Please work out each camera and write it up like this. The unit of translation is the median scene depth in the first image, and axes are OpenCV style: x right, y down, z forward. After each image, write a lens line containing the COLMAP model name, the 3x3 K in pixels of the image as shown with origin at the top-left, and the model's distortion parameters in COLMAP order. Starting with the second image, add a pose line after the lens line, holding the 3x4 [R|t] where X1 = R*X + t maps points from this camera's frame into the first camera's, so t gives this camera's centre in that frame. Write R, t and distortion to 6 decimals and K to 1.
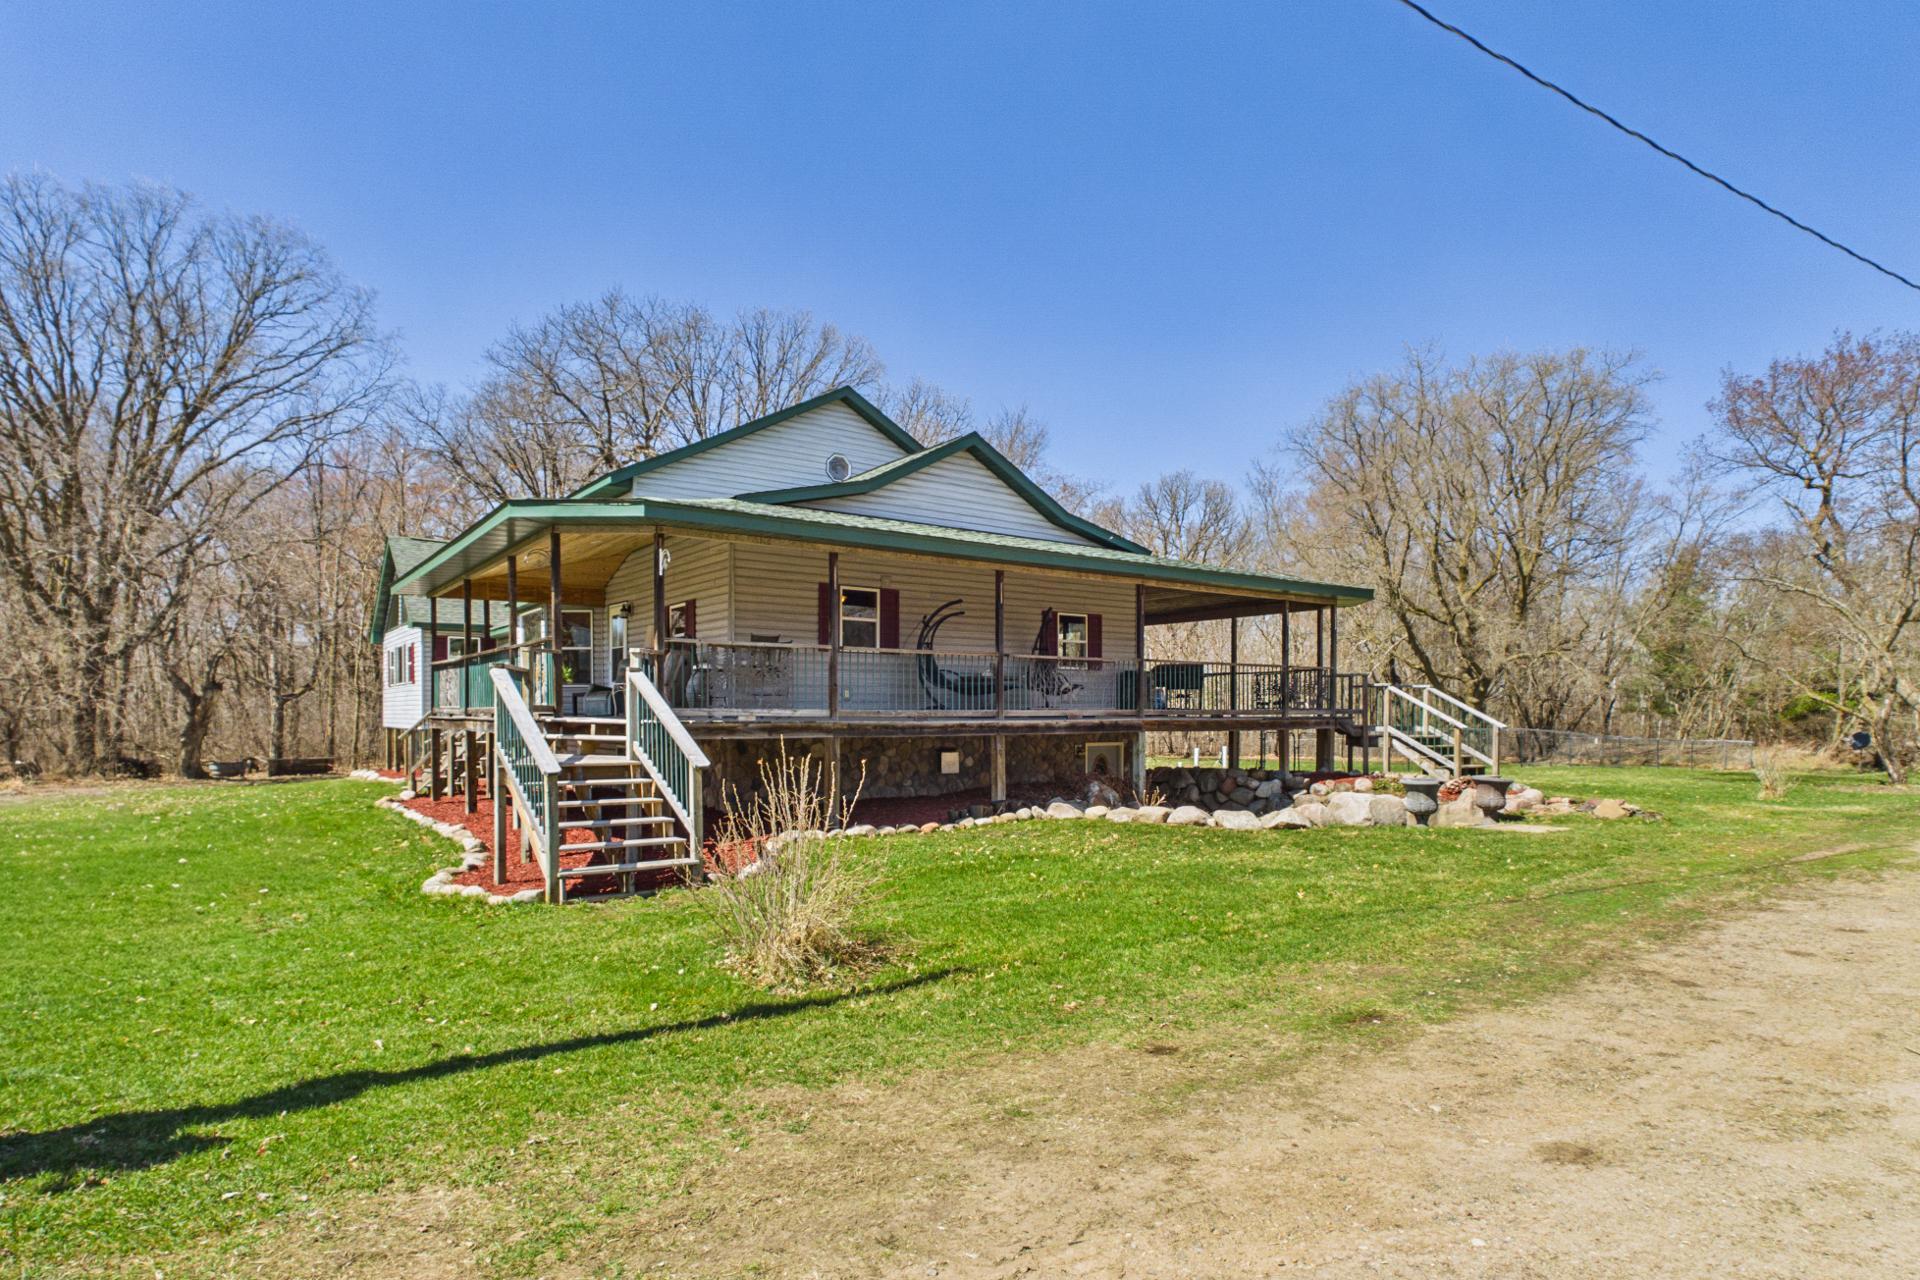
lens RADIAL K [[1023.5, 0, 960.6], [0, 1023.5, 717.2], [0, 0, 1]] dist [-0.000041, -0.000185]
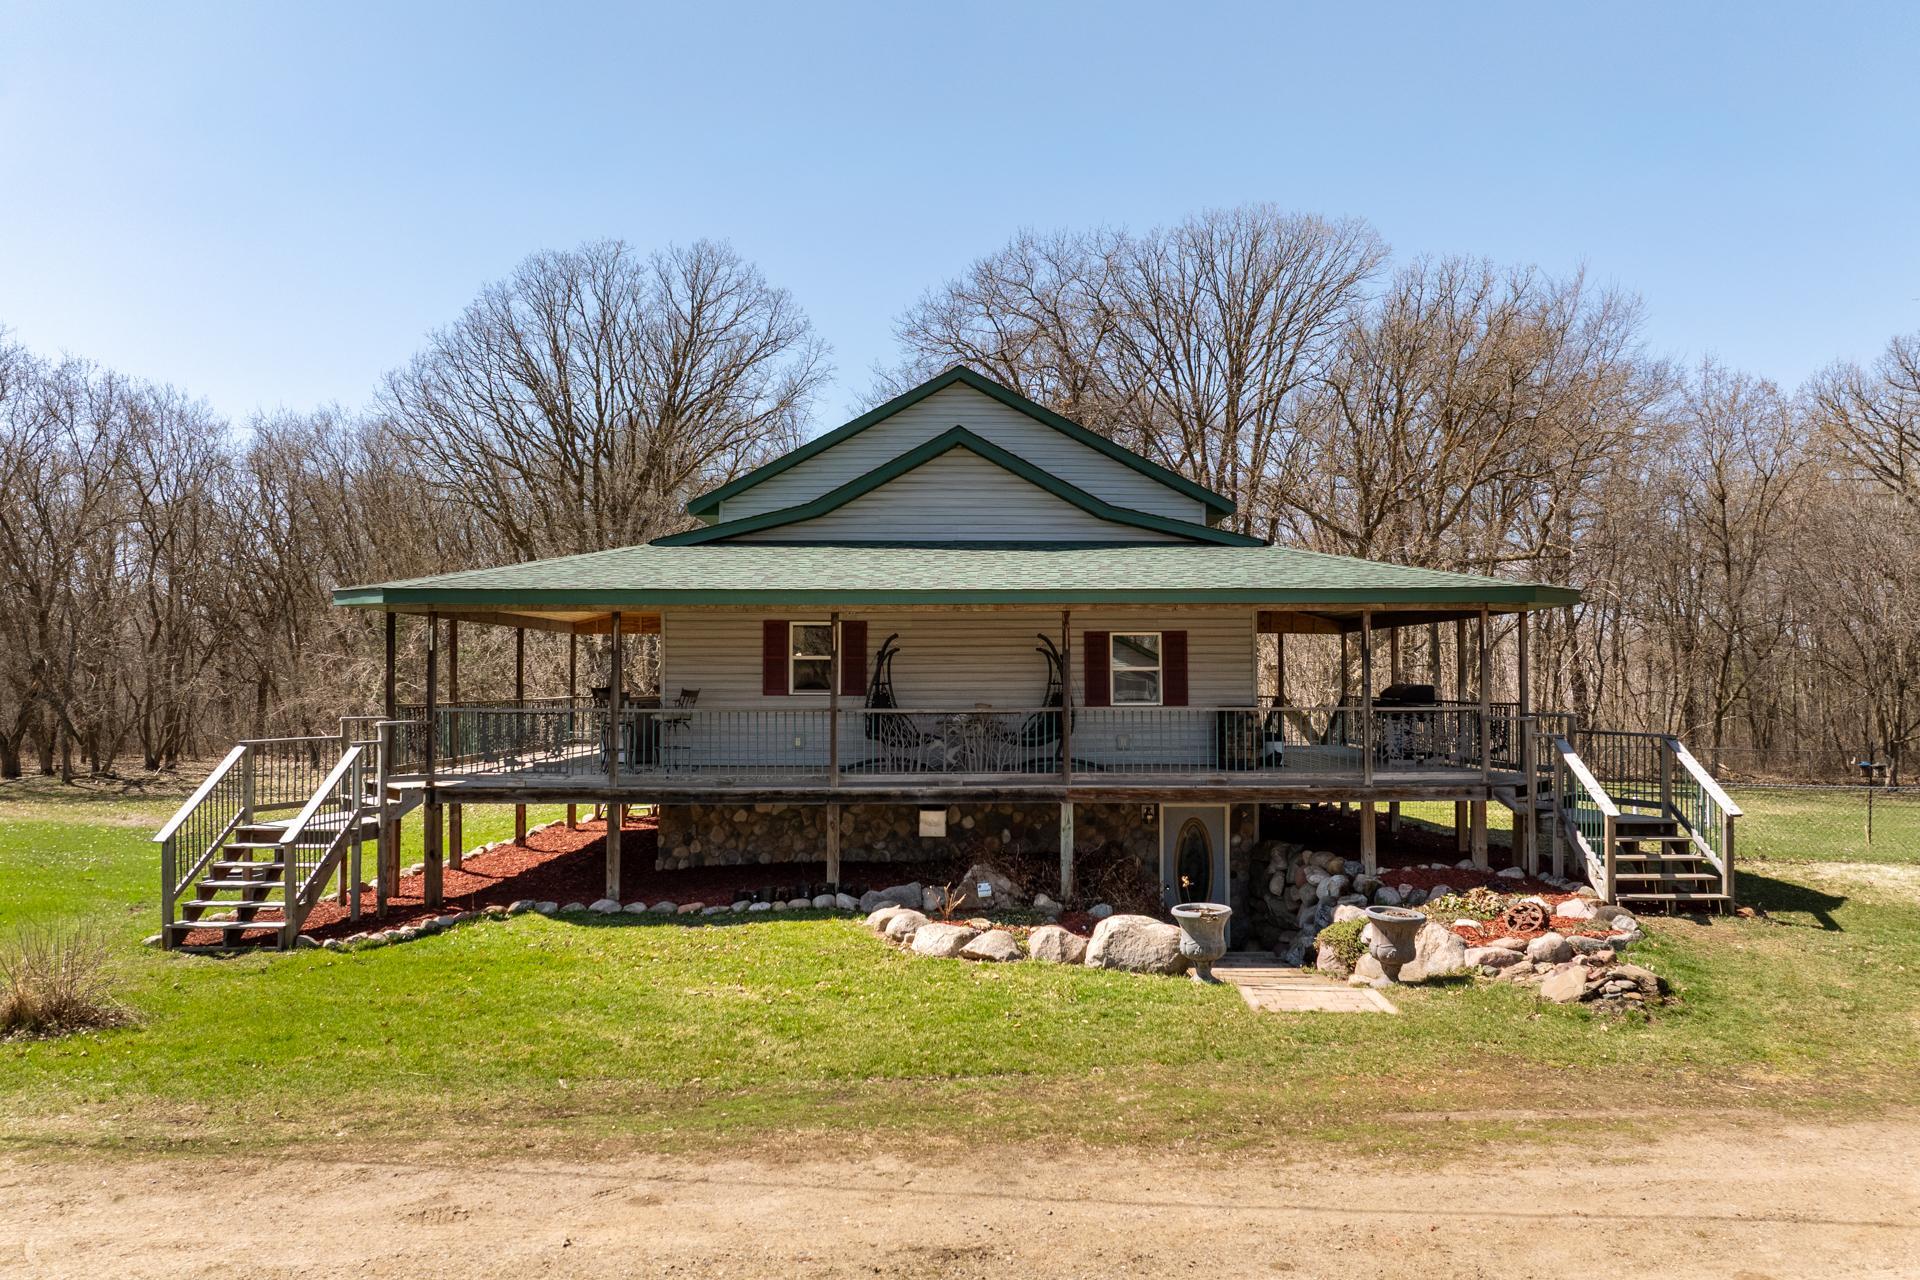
lens RADIAL K [[1347.6, 0, 960.0], [0, 1347.6, 640.0], [0, 0, 1]] dist [-0.009863, -0.003746]
pose [[0.812426, -0.020667, -0.582698, 0.690979], [0.000454, 0.999394, -0.034813, -0.070948], [0.583064, 0.028018, 0.811943, 0.124159]]
